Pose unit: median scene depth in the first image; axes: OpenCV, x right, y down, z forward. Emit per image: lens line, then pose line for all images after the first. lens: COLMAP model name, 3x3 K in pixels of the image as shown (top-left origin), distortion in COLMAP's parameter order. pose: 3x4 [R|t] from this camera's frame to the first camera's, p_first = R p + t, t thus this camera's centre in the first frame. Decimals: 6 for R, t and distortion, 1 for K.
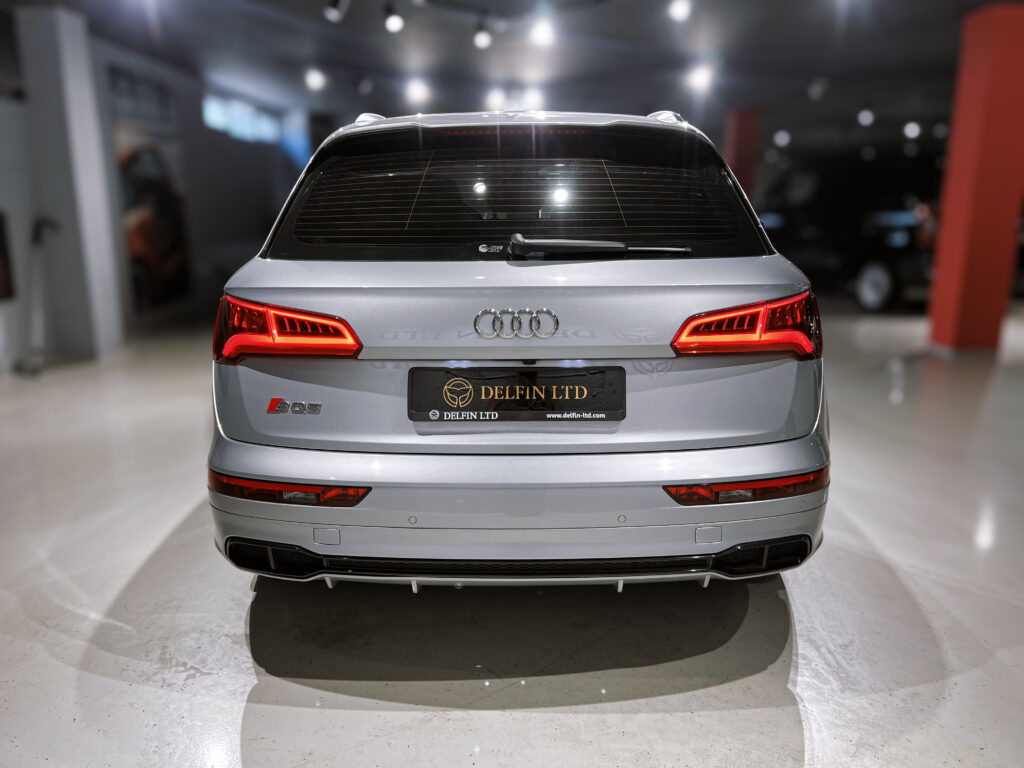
lens RADIAL K [[797.0, 0, 512.0], [0, 797.0, 384.0], [0, 0, 1]] dist [0.052564, -0.088942]
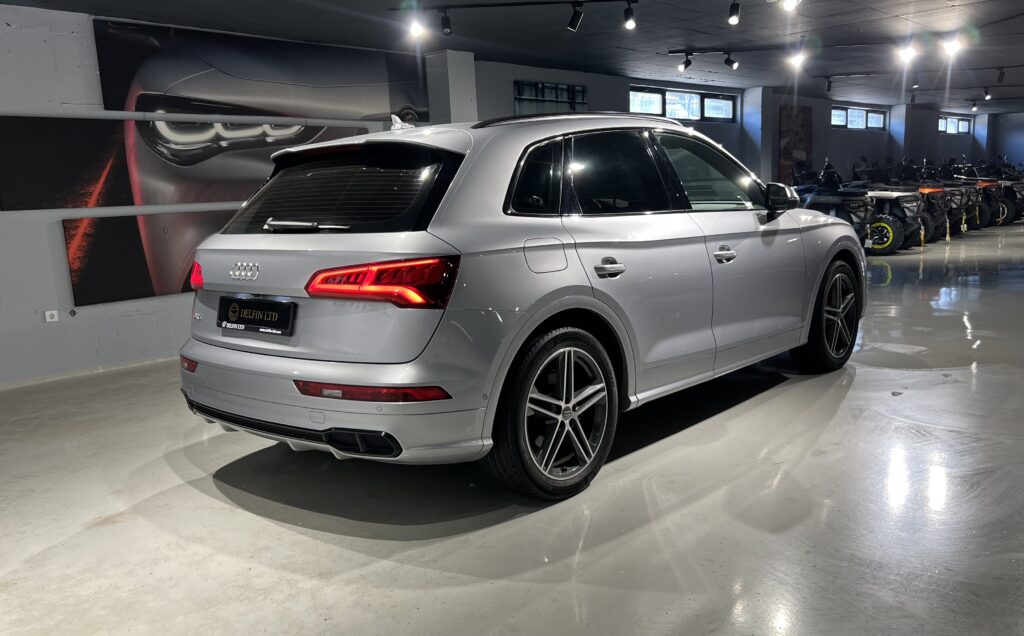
lens RADIAL K [[902.4, 0, 512.0], [0, 902.4, 318.0], [0, 0, 1]] dist [-0.066734, 0.002842]
pose [[0.745050, 0.067068, -0.663628, 1.557611], [-0.101124, 0.994789, -0.012995, -0.010870], [0.659298, 0.076791, 0.747950, -0.024303]]
